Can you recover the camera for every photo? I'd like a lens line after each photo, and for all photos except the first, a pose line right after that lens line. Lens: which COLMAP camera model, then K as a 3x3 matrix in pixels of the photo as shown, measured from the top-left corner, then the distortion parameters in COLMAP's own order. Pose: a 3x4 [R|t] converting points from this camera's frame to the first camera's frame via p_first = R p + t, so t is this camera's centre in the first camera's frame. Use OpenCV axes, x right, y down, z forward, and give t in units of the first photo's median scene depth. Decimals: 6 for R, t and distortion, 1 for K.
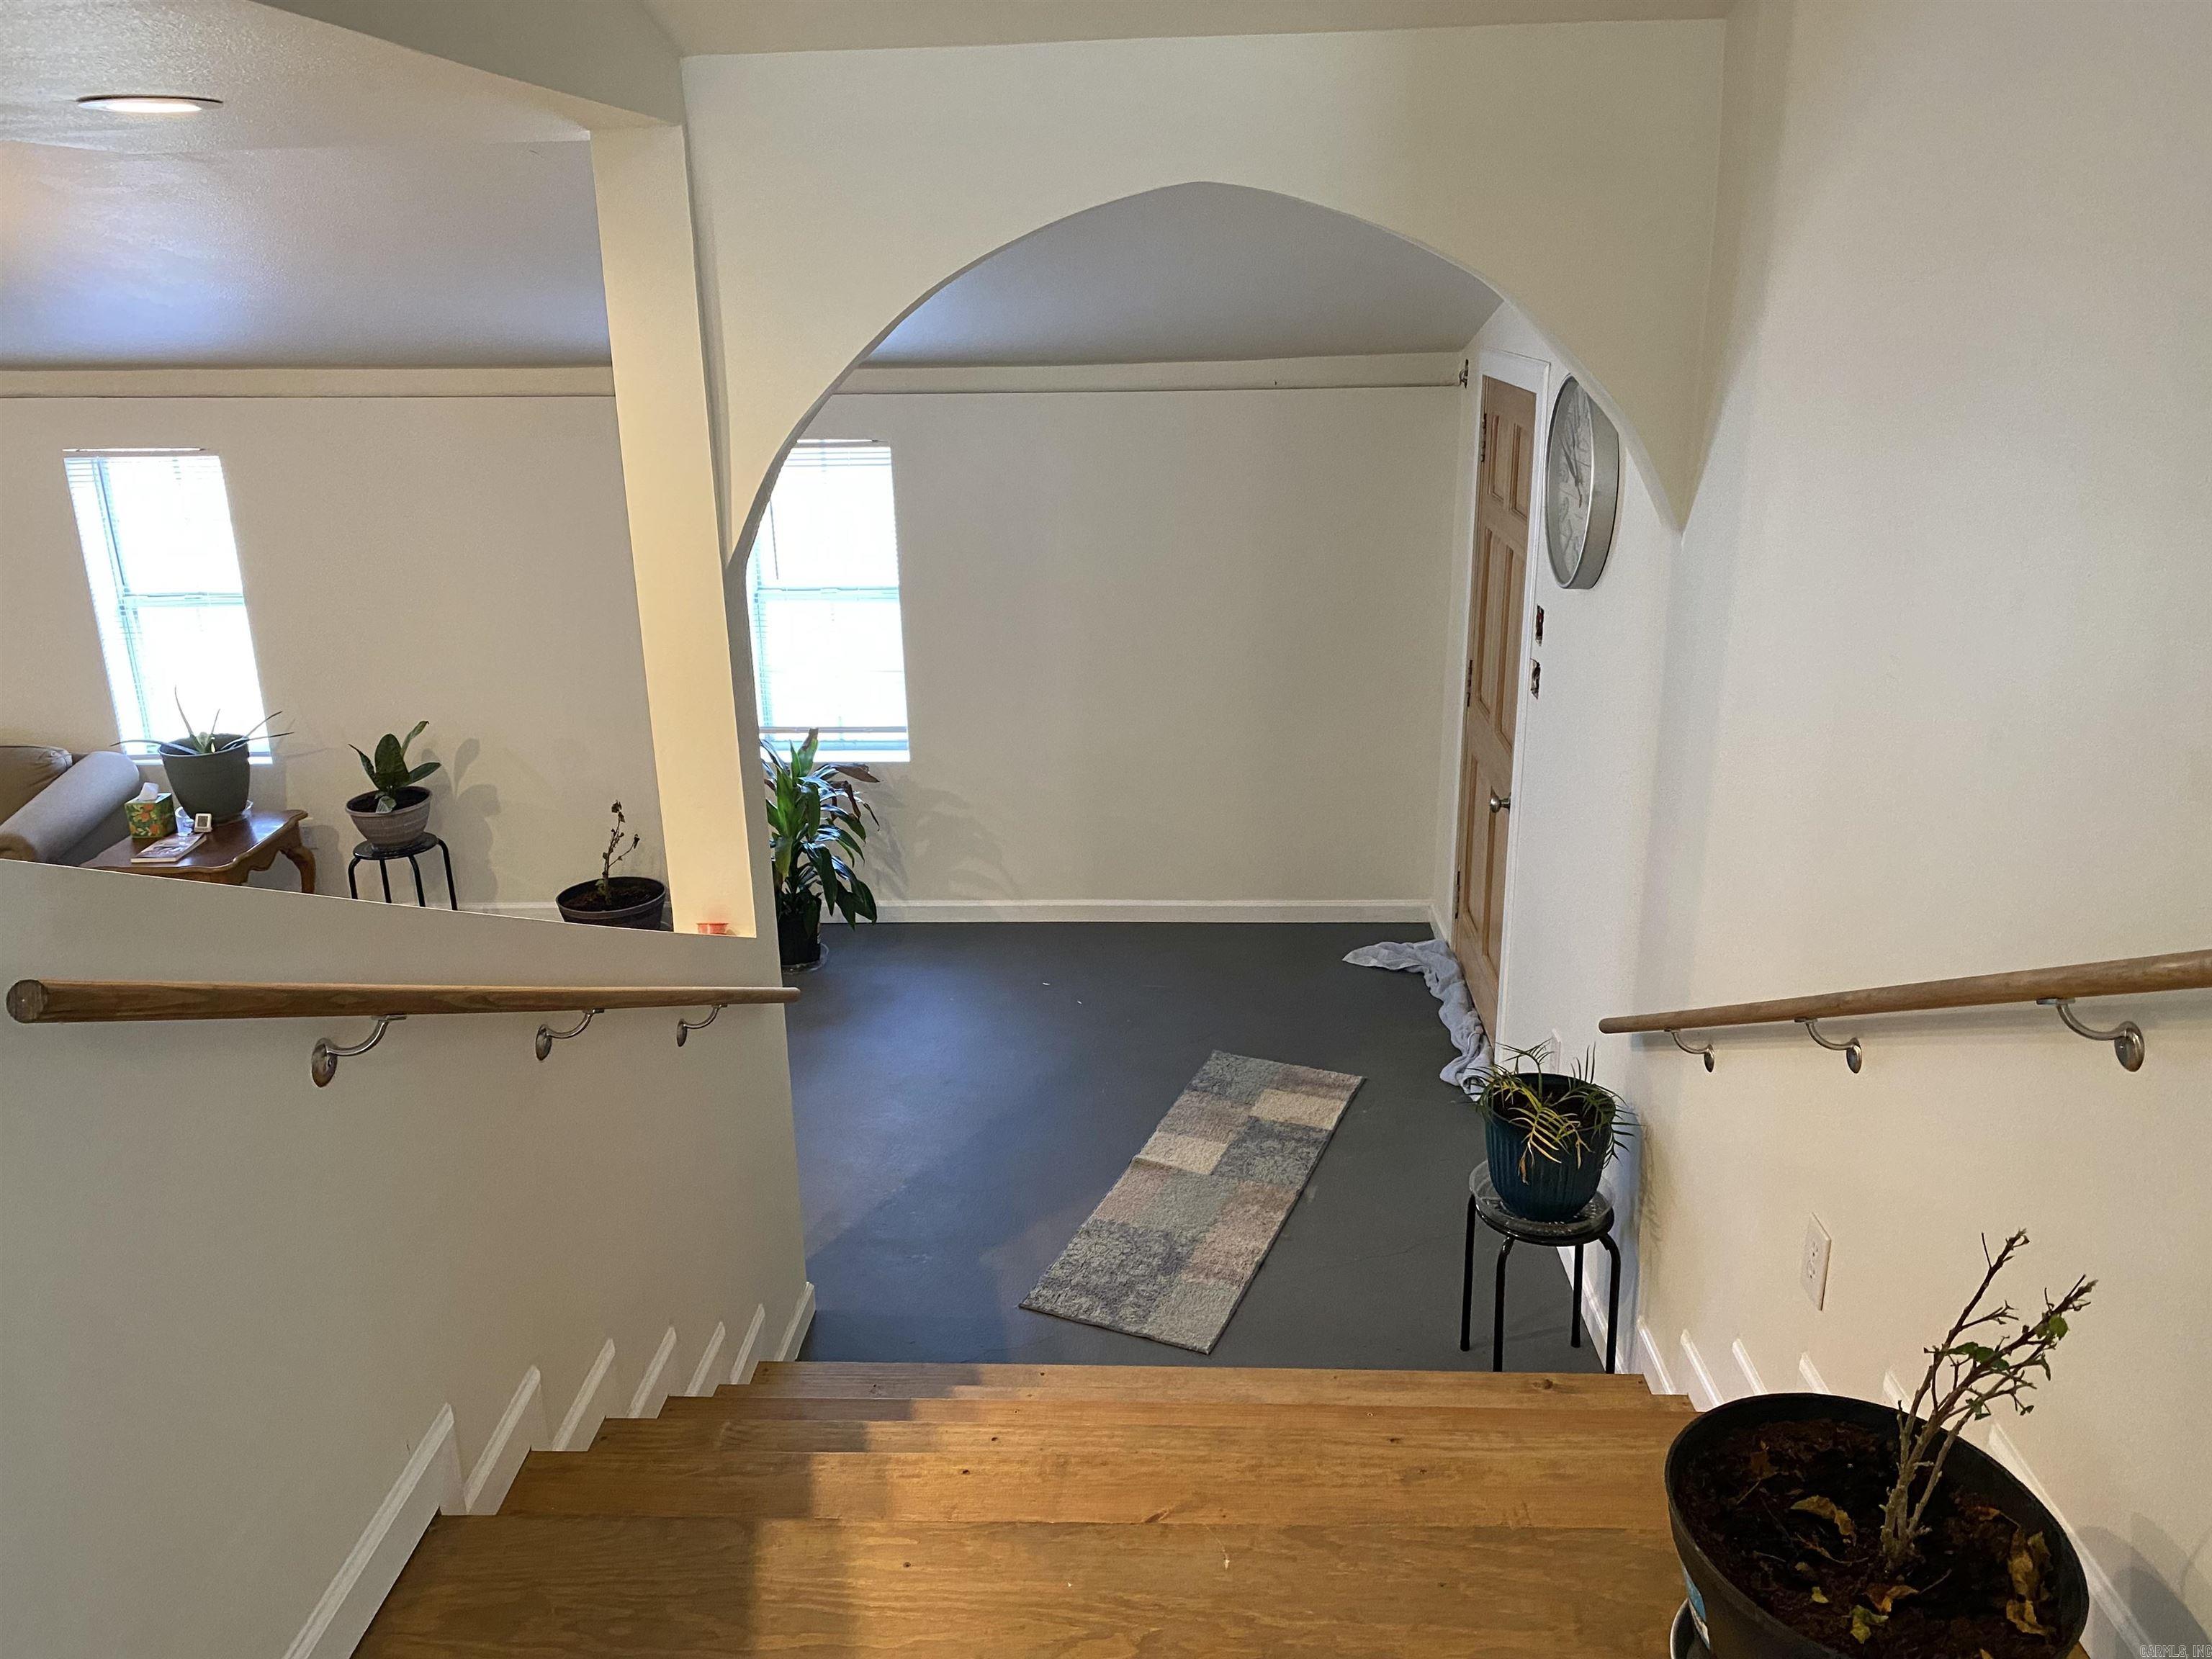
lens RADIAL K [[1695.4, 0, 1102.6], [0, 1695.4, 830.0], [0, 0, 1]] dist [0.053859, -0.050869]
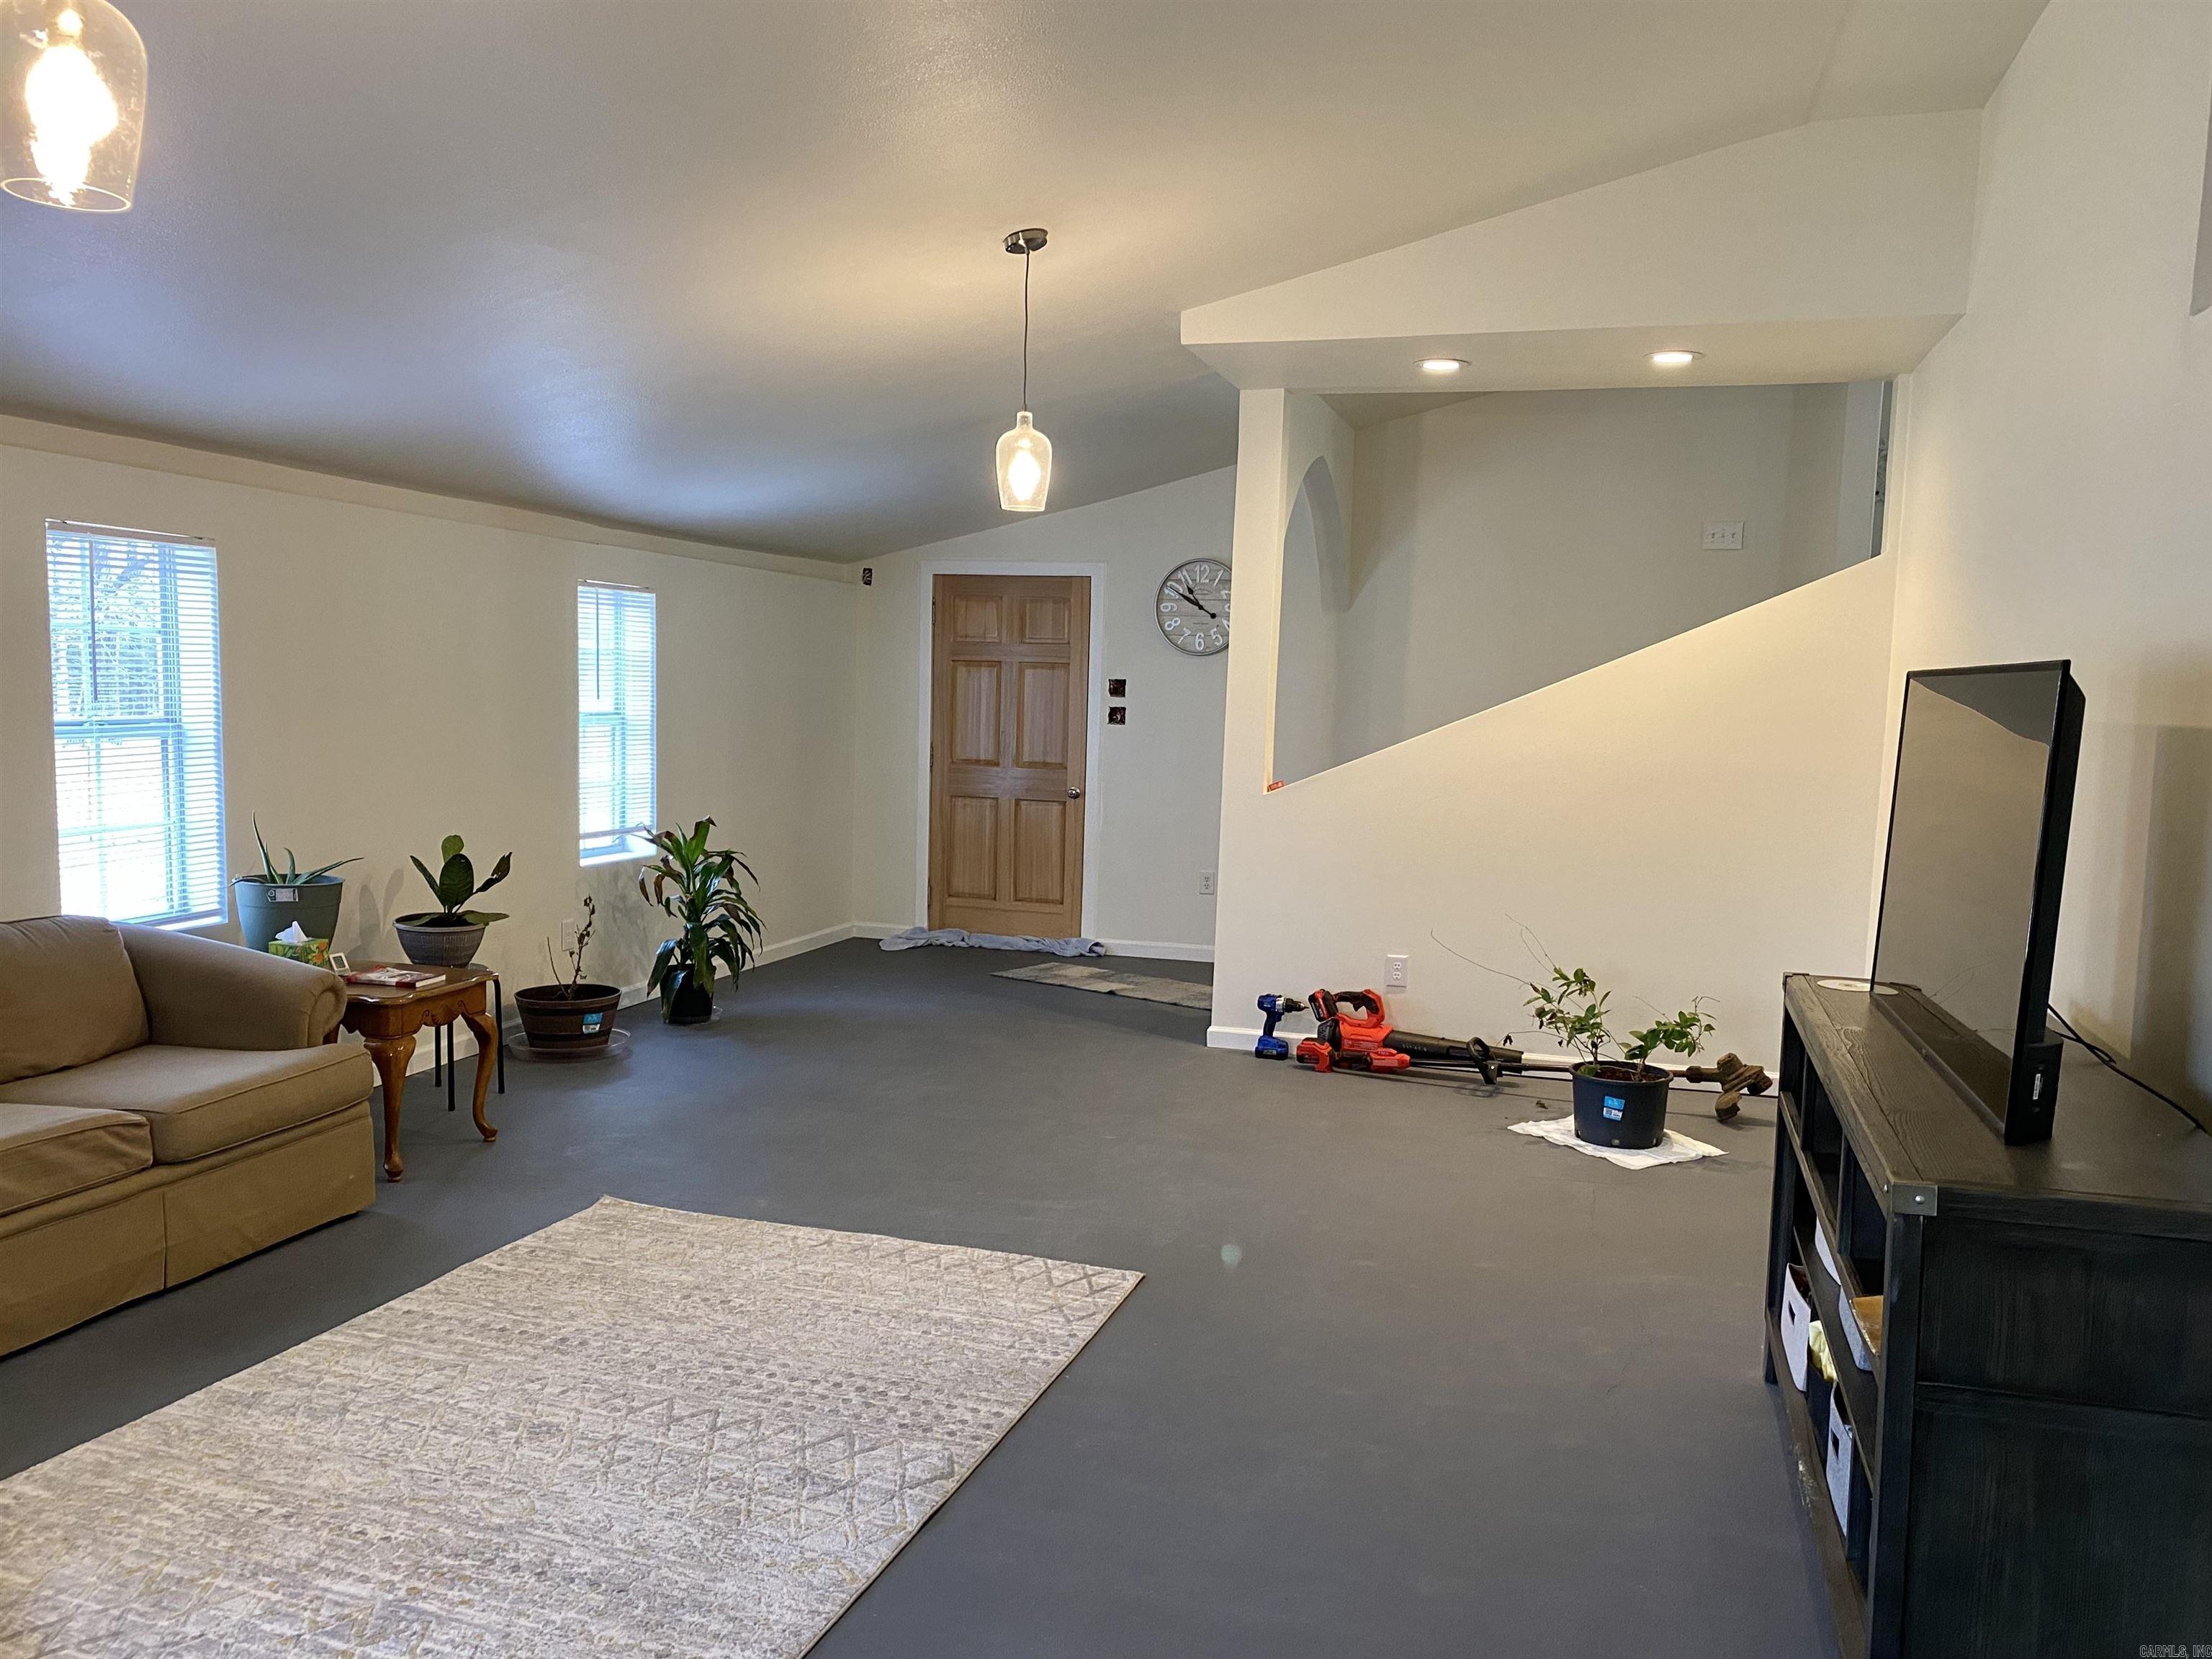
lens RADIAL K [[1695.4, 0, 1106.8], [0, 1695.4, 835.1], [0, 0, 1]] dist [0.053859, -0.050869]
pose [[0.248888, -0.060385, 0.966648, -1.224769], [0.268755, 0.963166, -0.009030, 0.042653], [-0.930497, 0.262039, 0.255949, 0.414609]]
